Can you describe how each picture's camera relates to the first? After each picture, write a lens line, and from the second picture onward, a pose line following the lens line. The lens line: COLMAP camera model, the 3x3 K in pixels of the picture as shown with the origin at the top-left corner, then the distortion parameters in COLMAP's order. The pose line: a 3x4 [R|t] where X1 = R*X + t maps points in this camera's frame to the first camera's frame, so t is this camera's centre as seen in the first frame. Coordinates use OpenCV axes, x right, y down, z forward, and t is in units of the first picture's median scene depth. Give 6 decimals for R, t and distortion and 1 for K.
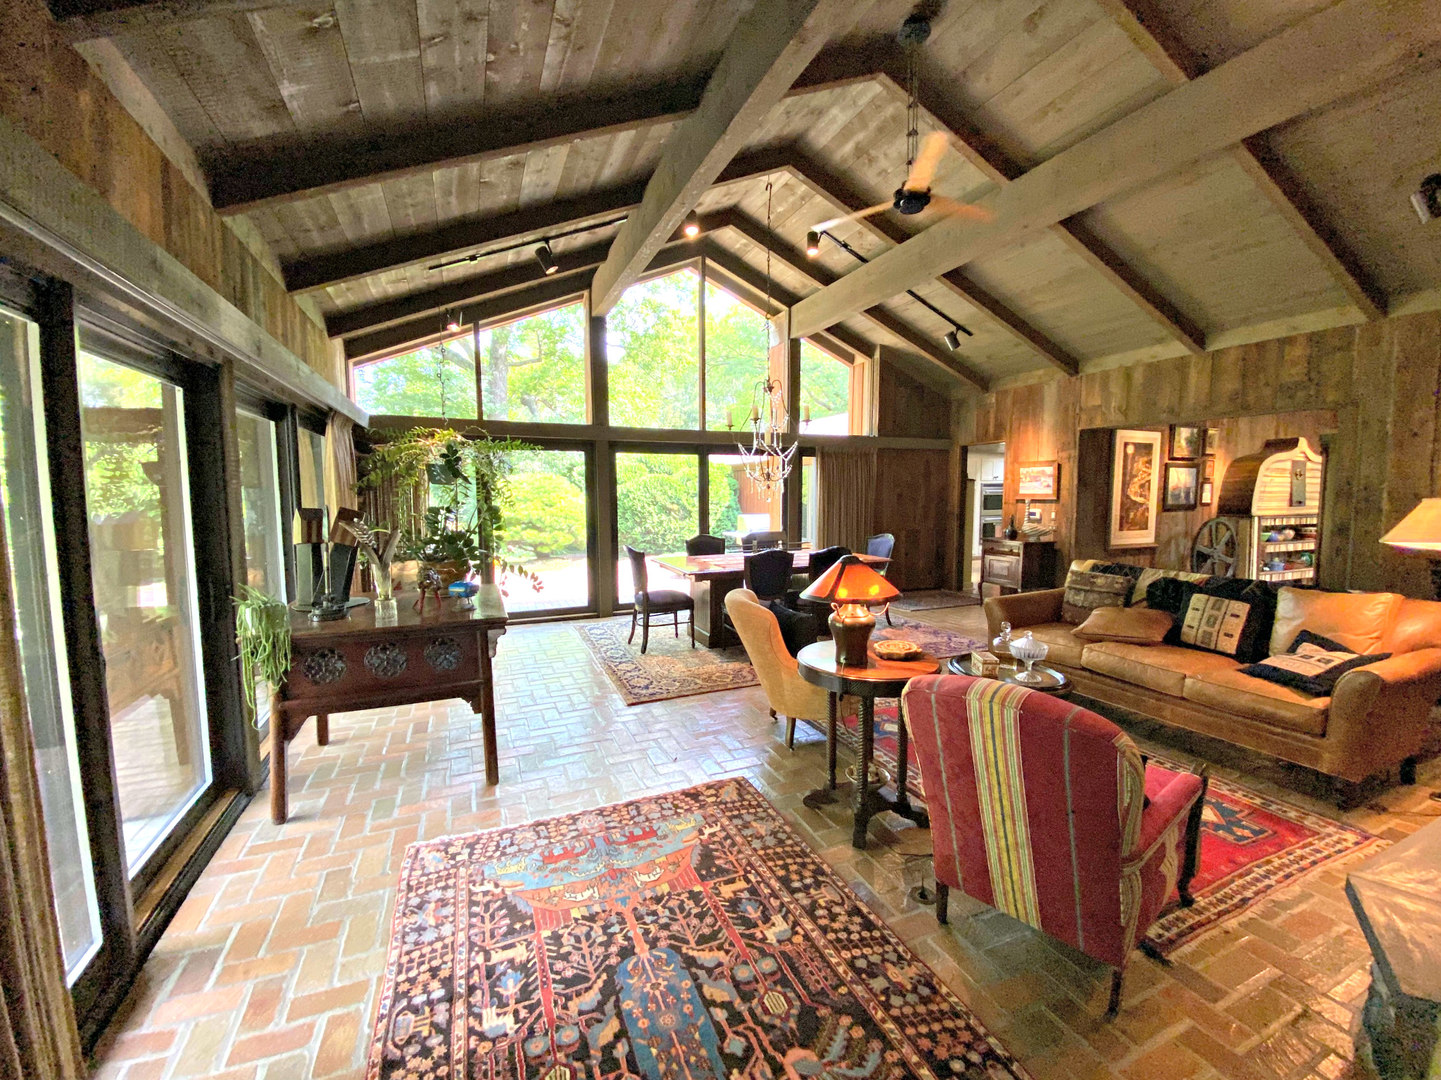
lens RADIAL K [[588.5, 0, 720.5], [0, 588.5, 540.0], [0, 0, 1]] dist [0.024091, -0.020779]
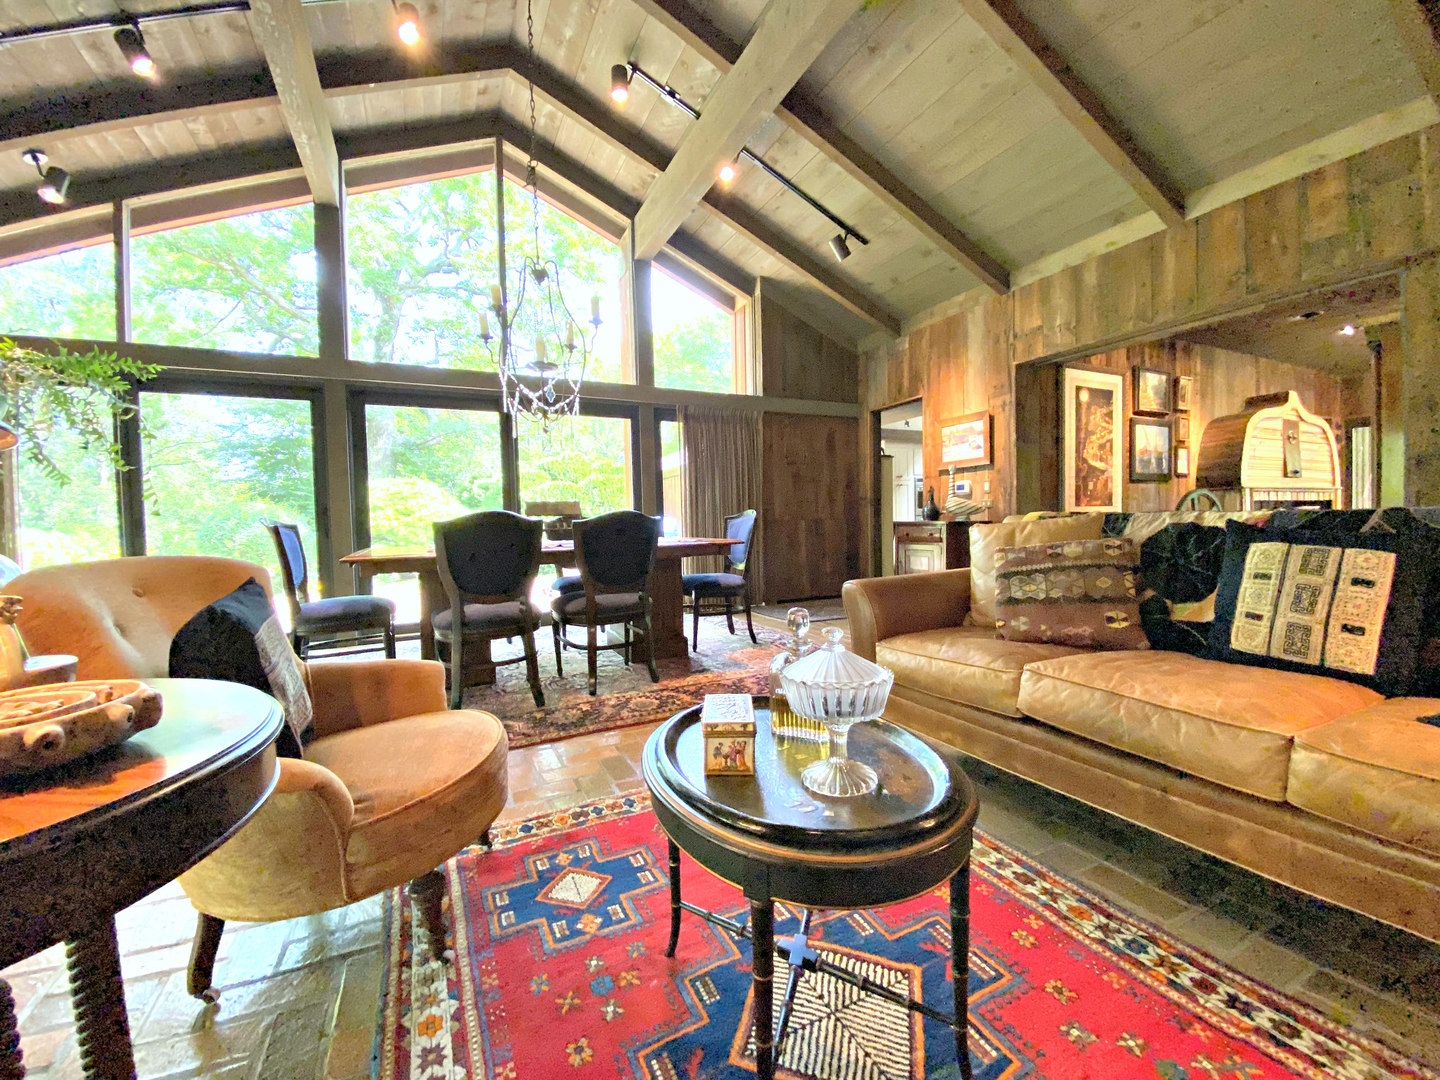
lens RADIAL K [[588.1, 0, 720.0], [0, 588.1, 540.0], [0, 0, 1]] dist [0.024091, -0.020779]
pose [[0.998129, -0.020666, 0.057546, 0.191164], [0.023592, 0.998438, -0.050637, 0.052708], [-0.056410, 0.051900, 0.997058, 0.297397]]
